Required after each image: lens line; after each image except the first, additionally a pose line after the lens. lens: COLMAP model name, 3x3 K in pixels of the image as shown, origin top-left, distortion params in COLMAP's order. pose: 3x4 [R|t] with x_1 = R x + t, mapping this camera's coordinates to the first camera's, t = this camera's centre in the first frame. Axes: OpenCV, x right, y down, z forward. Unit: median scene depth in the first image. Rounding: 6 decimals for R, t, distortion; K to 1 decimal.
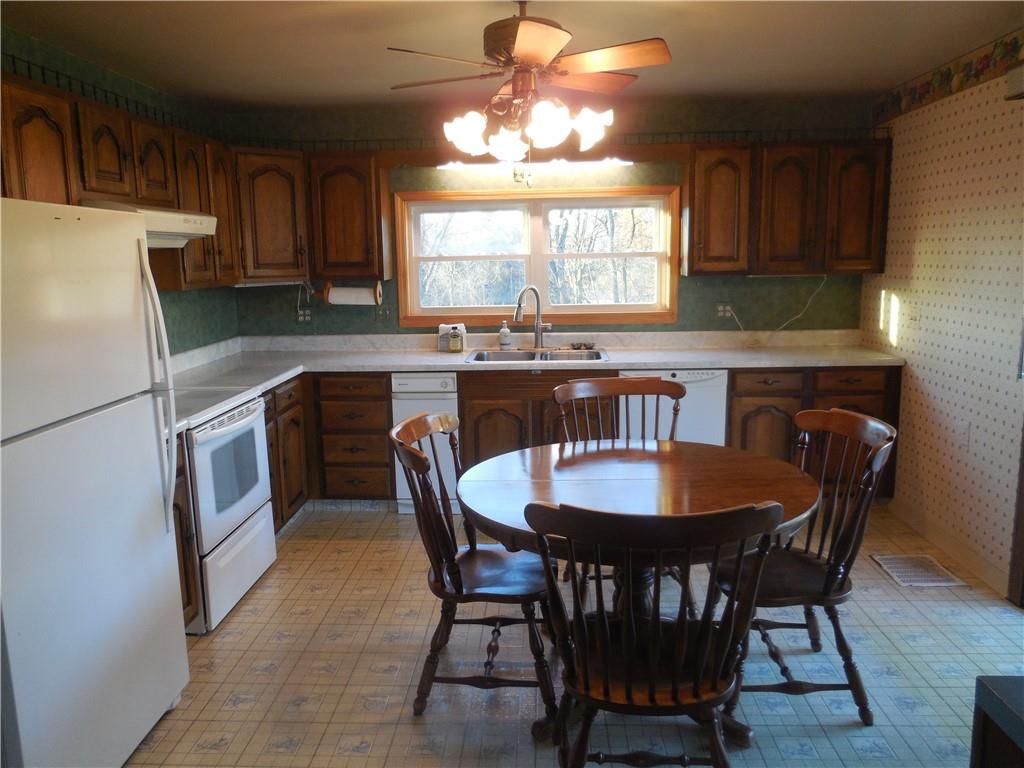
lens RADIAL K [[773.6, 0, 512.0], [0, 773.6, 384.0], [0, 0, 1]] dist [-0.053954, 0.085194]
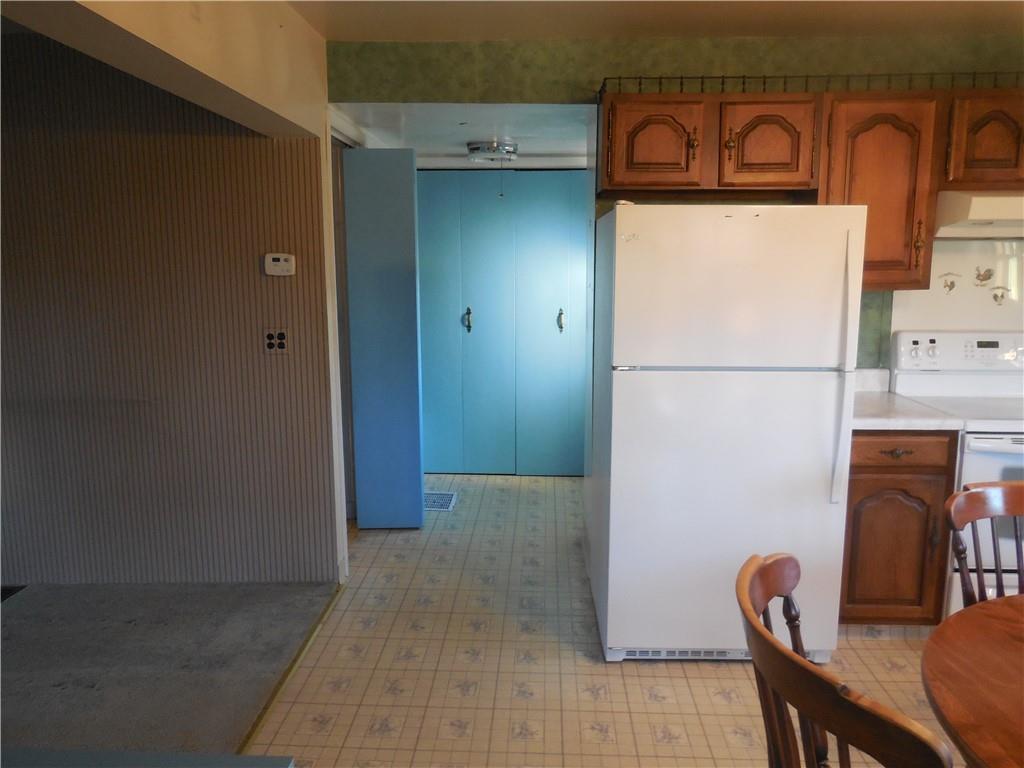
lens RADIAL K [[773.6, 0, 512.0], [0, 773.6, 384.0], [0, 0, 1]] dist [-0.053954, 0.085194]
pose [[0.011626, 0.166782, -0.985925, 0.480361], [-0.167754, 0.972343, 0.162506, -0.056098], [0.985760, 0.163503, 0.039283, 0.410870]]
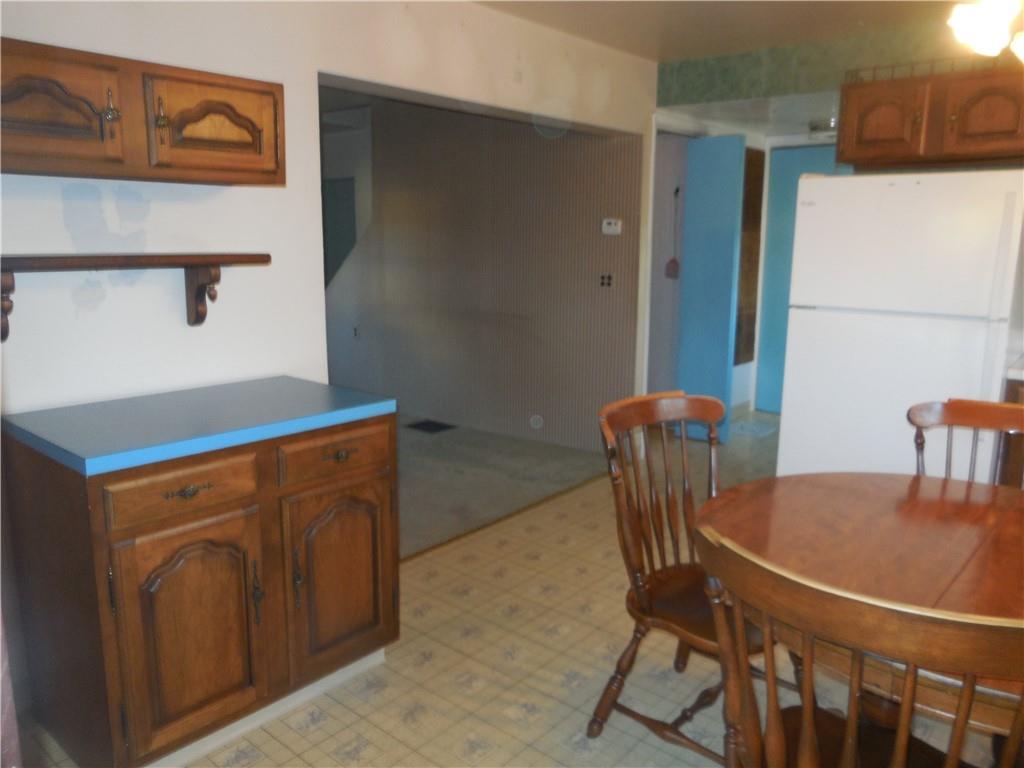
lens RADIAL K [[773.6, 0, 512.0], [0, 773.6, 384.0], [0, 0, 1]] dist [-0.053954, 0.085194]
pose [[-0.605865, 0.156652, -0.779992, 0.758213], [-0.133357, 0.946553, 0.293690, -0.118336], [0.784311, 0.281953, -0.552593, 0.893219]]
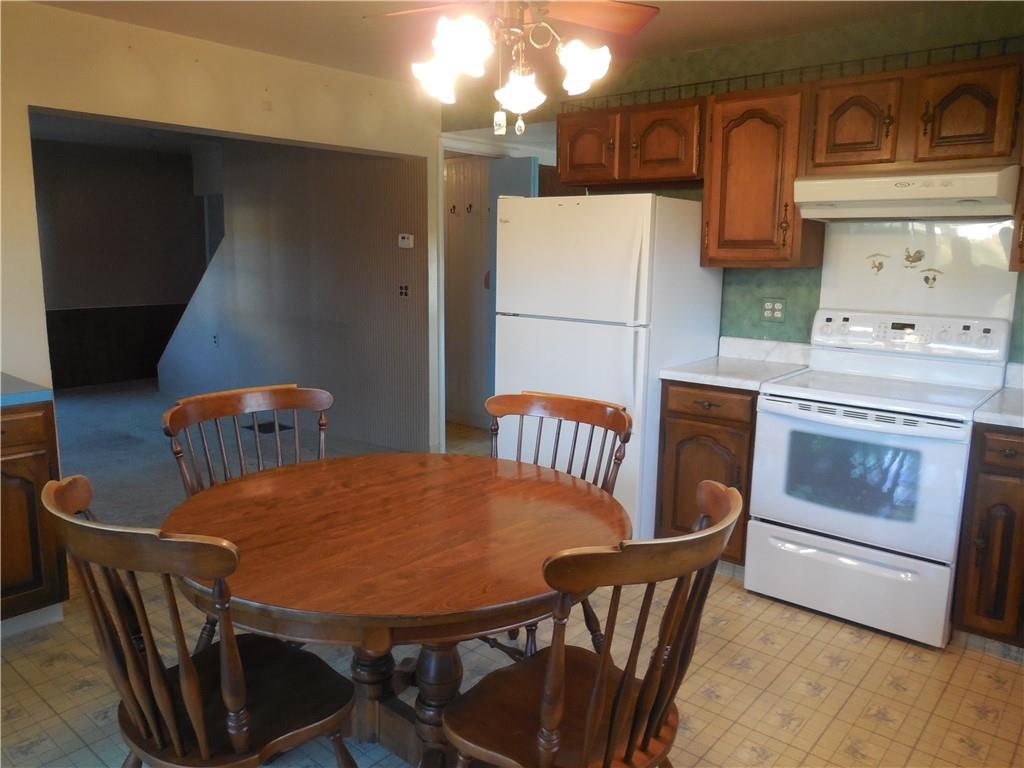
lens RADIAL K [[773.6, 0, 512.0], [0, 773.6, 384.0], [0, 0, 1]] dist [-0.053954, 0.085194]
pose [[-0.607587, 0.140657, -0.781699, 0.595849], [-0.140168, 0.949758, 0.279845, -0.196183], [0.781787, 0.279599, -0.557345, 1.311209]]
